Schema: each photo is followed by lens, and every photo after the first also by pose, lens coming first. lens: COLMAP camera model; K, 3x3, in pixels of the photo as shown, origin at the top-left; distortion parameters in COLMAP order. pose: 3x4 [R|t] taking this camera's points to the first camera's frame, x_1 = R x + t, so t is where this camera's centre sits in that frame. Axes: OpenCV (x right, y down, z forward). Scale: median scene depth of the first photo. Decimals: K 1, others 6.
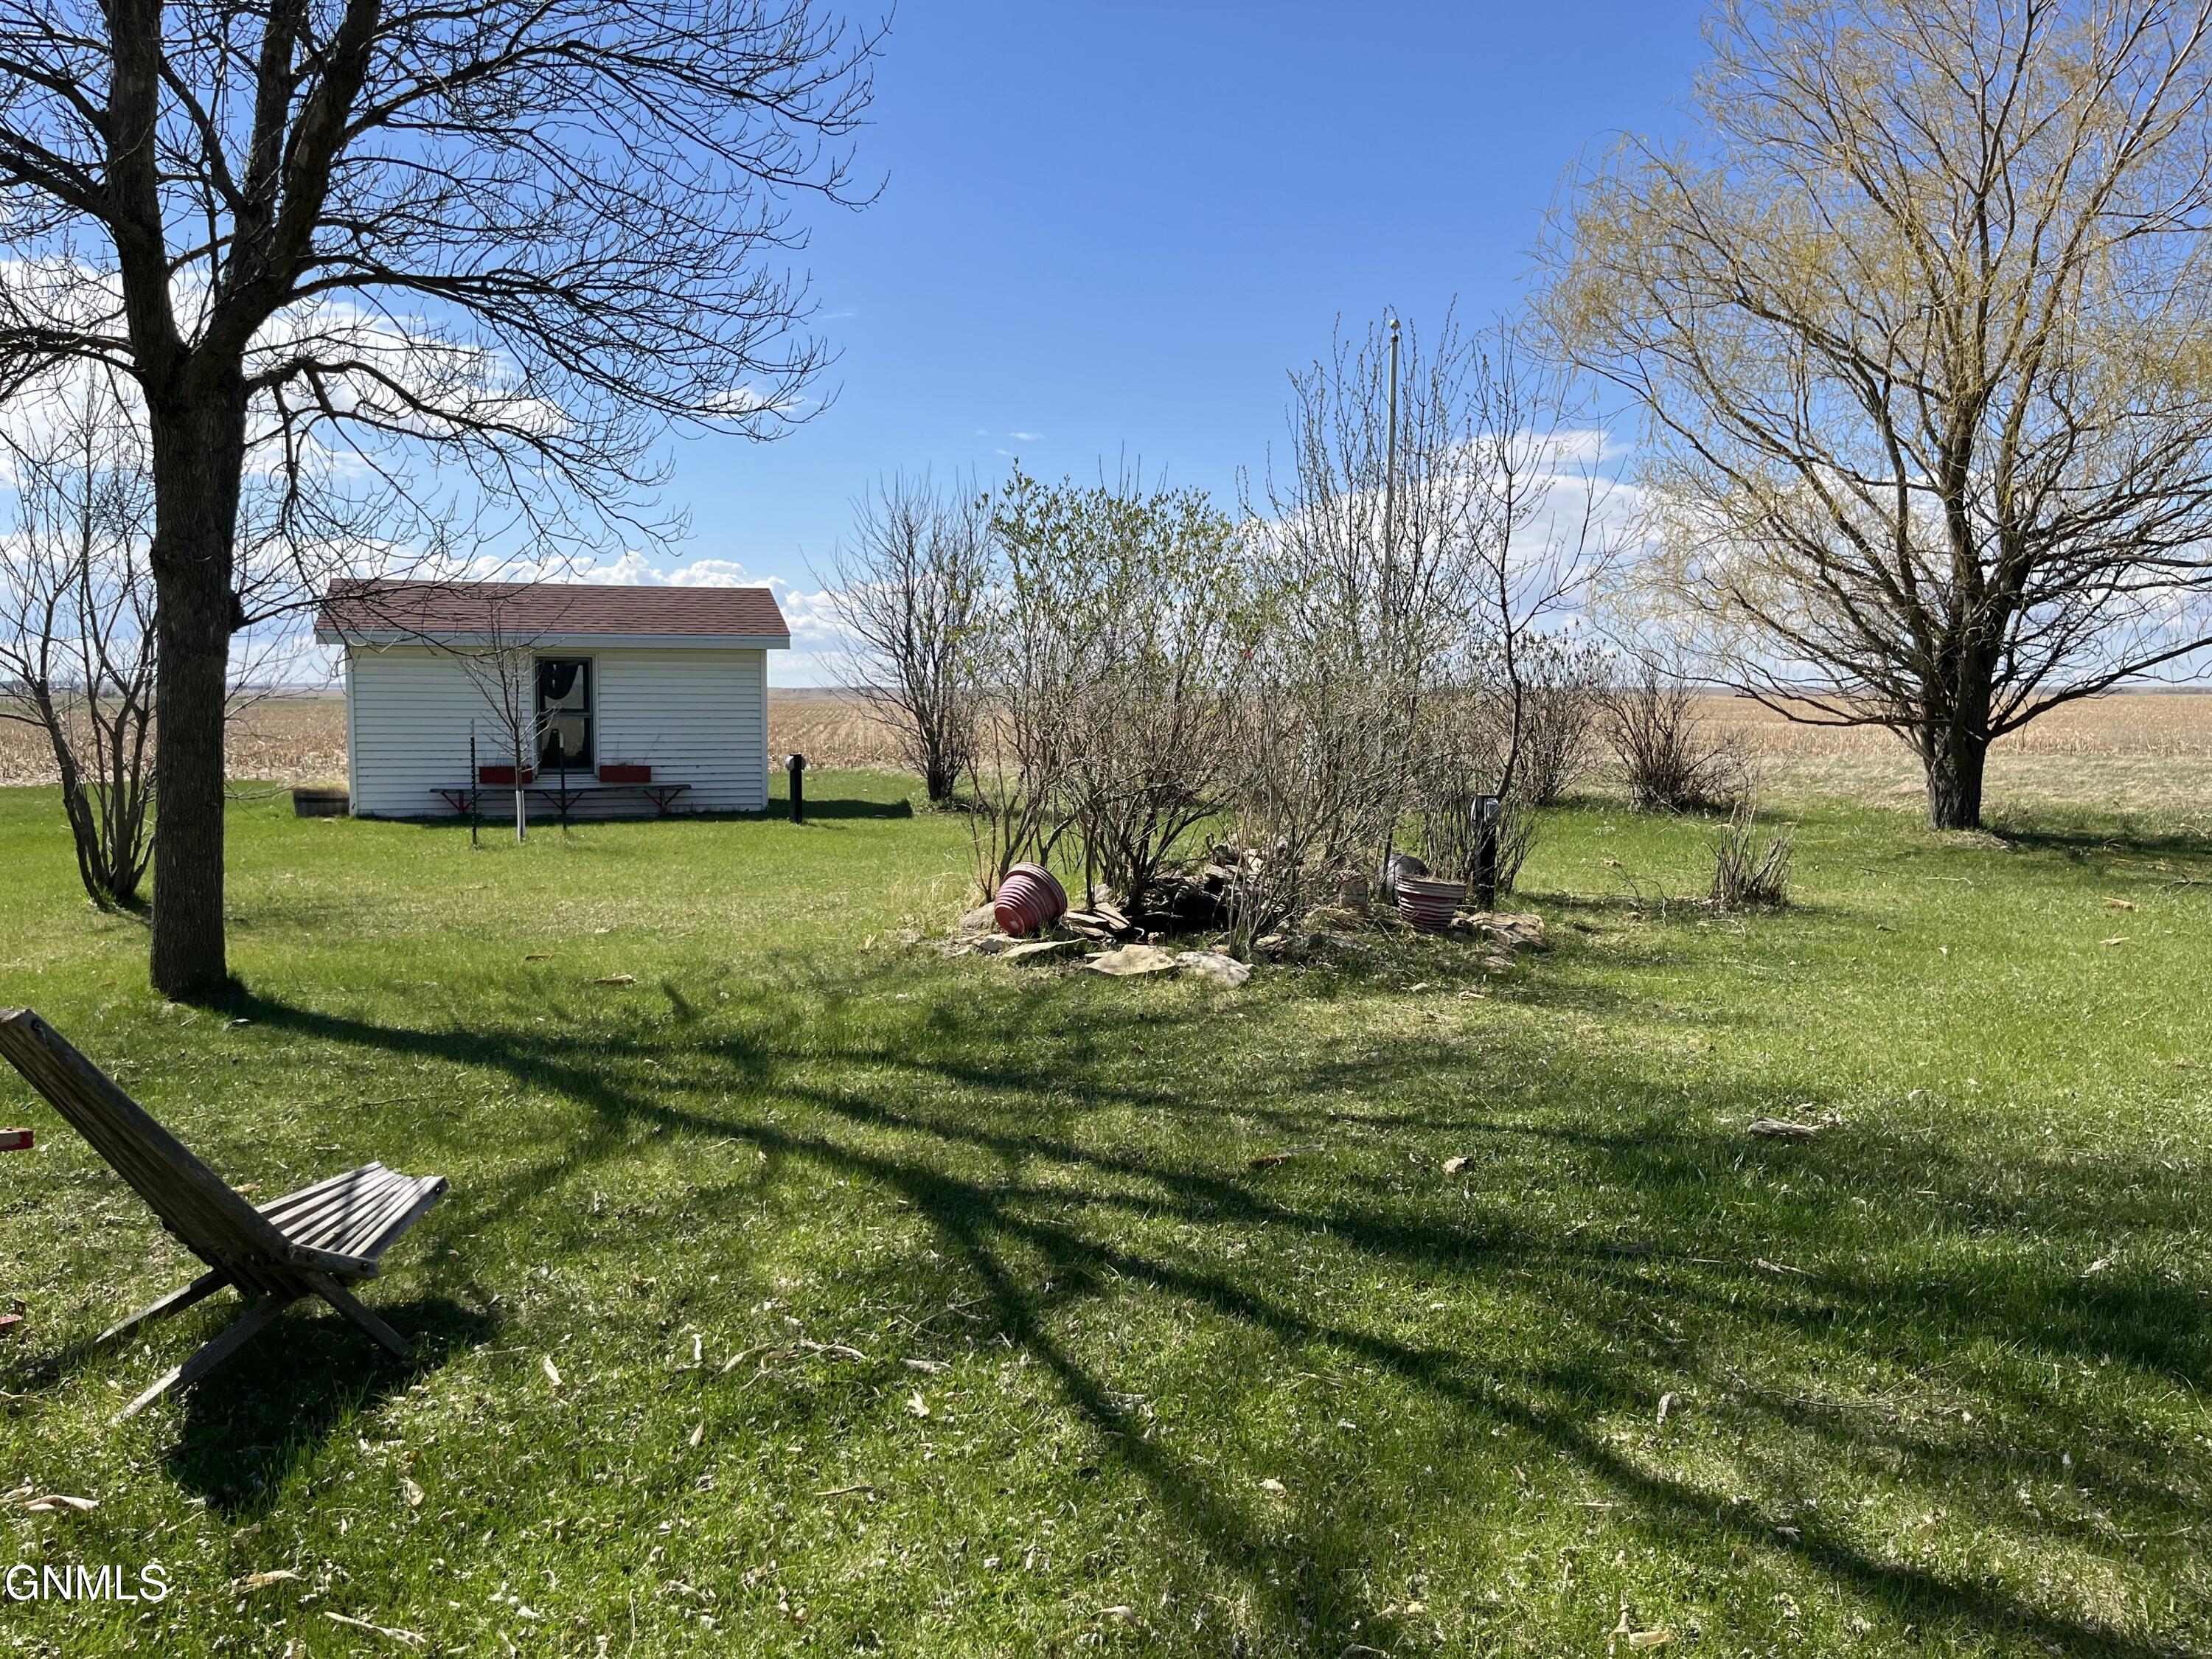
lens RADIAL K [[1686.9, 0, 1106.0], [0, 1686.9, 829.5], [0, 0, 1]] dist [0.067533, -0.095800]
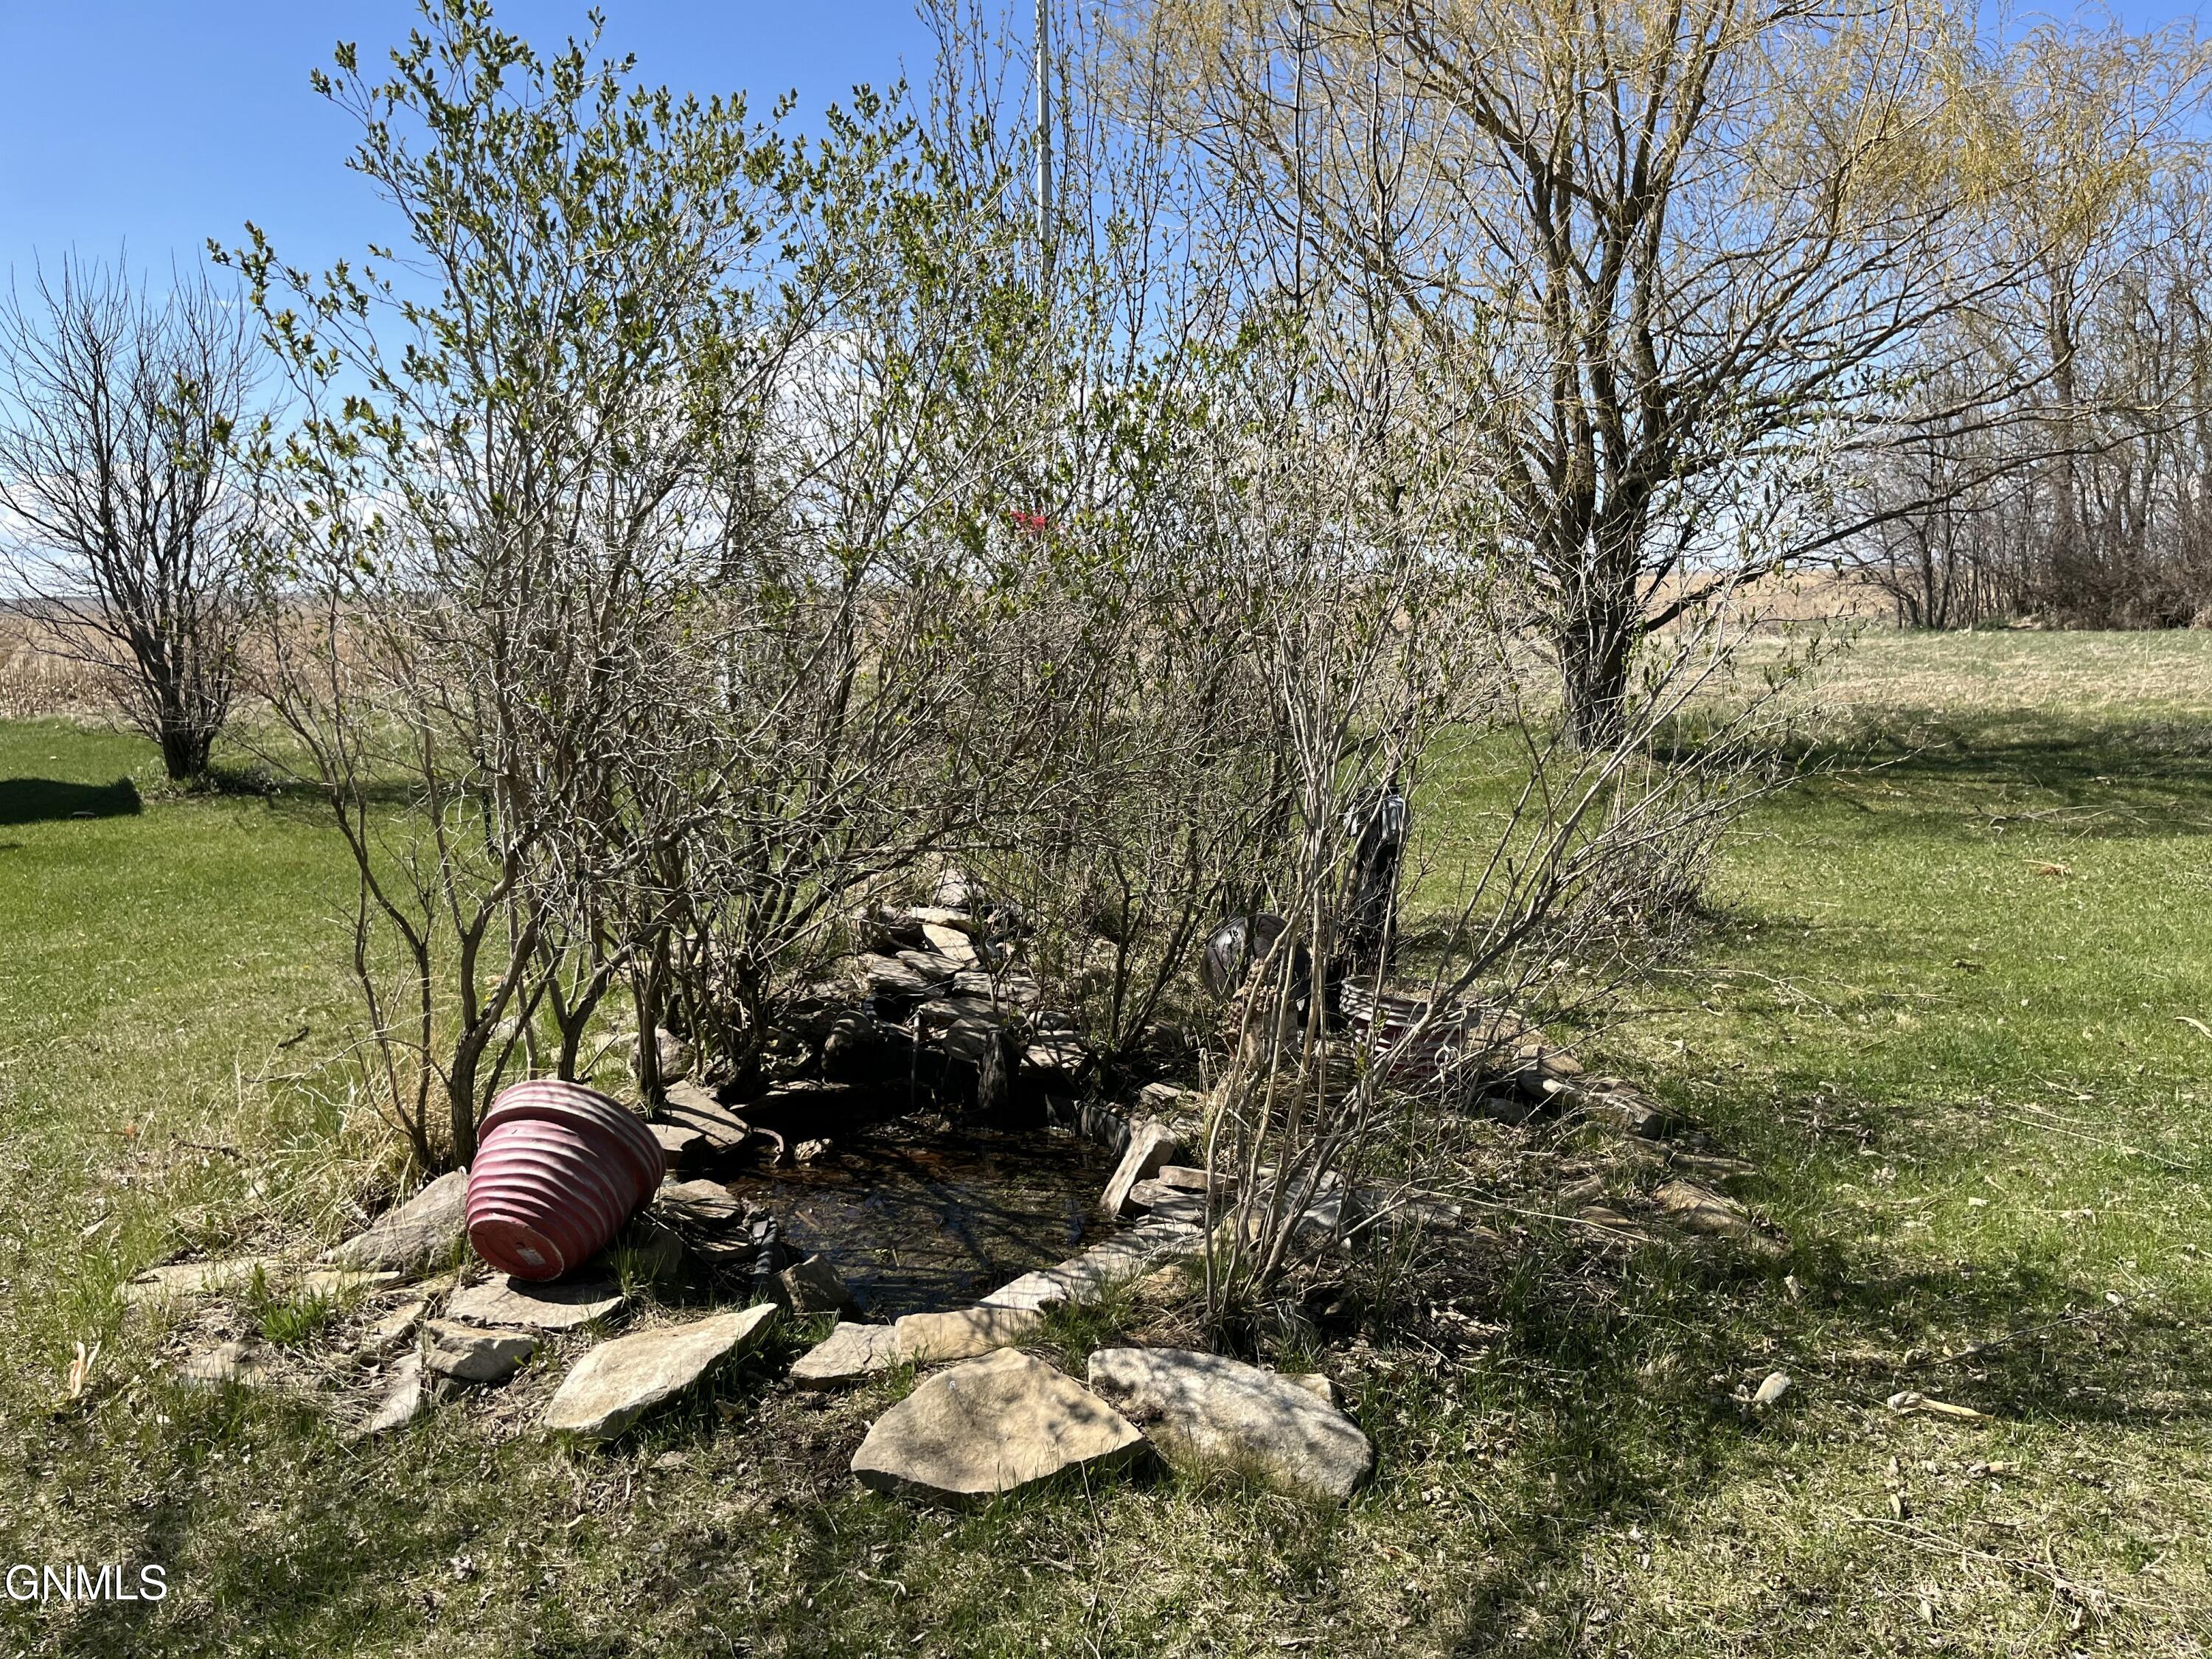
lens RADIAL K [[1686.9, 0, 1106.0], [0, 1686.9, 829.5], [0, 0, 1]] dist [0.067533, -0.095800]
pose [[0.917065, -0.074325, 0.391749, -0.034188], [0.051489, 0.996322, 0.068495, -0.024252], [-0.395399, -0.042643, 0.917519, 0.270485]]
